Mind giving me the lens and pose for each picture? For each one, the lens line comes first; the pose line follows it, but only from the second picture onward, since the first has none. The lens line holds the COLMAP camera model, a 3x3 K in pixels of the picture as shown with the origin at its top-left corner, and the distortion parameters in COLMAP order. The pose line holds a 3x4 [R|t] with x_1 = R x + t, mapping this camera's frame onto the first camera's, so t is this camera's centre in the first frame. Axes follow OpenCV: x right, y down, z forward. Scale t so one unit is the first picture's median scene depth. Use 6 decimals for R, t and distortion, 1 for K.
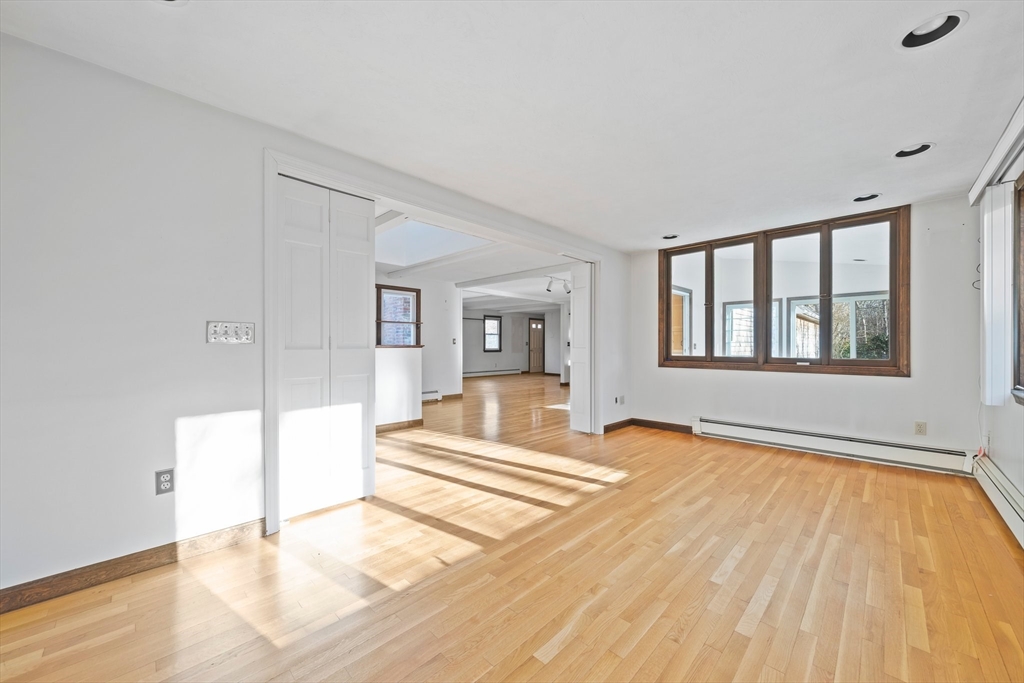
lens RADIAL K [[384.2, 0, 514.6], [0, 384.2, 341.5], [0, 0, 1]] dist [-0.012369, 0.000035]
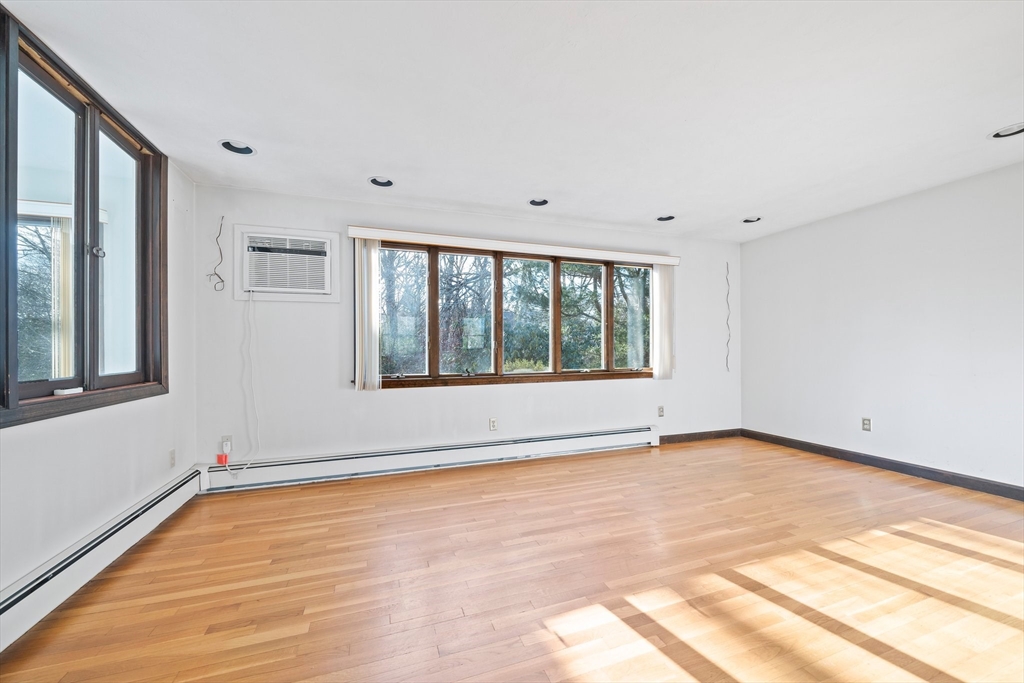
lens RADIAL K [[384.2, 0, 514.6], [0, 384.2, 341.5], [0, 0, 1]] dist [-0.012369, 0.000035]
pose [[-0.897657, 0.014361, 0.440461, 0.162540], [0.003171, 0.999653, -0.026131, 0.021905], [-0.440683, -0.022060, -0.897392, 1.949968]]
